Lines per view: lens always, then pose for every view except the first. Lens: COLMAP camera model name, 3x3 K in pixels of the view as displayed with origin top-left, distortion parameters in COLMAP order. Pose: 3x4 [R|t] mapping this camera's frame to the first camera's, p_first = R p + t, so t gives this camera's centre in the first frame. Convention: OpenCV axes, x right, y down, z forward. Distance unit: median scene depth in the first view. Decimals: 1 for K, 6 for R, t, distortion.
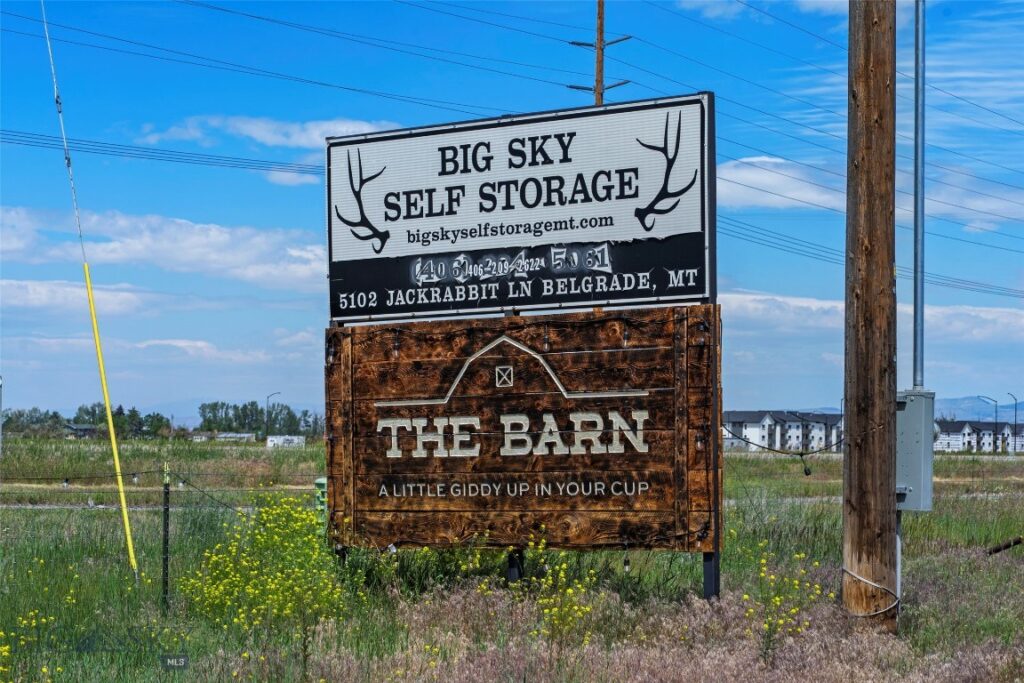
lens RADIAL K [[2352.8, 0, 512.0], [0, 2352.8, 341.5], [0, 0, 1]] dist [-0.387680, 0.132126]
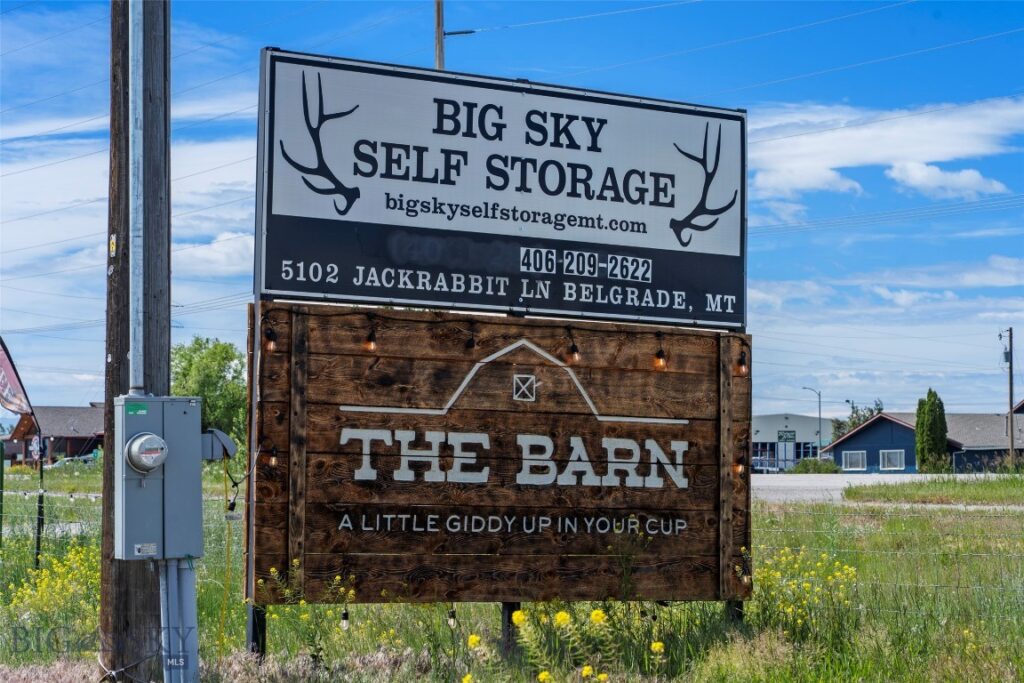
lens RADIAL K [[2352.8, 0, 512.0], [0, 2352.8, 341.5], [0, 0, 1]] dist [-0.387680, 0.132126]
pose [[0.364388, 0.049989, 0.929905, -0.790287], [-0.102109, 0.994682, -0.013460, 0.009049], [-0.925632, -0.090047, 0.367554, 0.693446]]
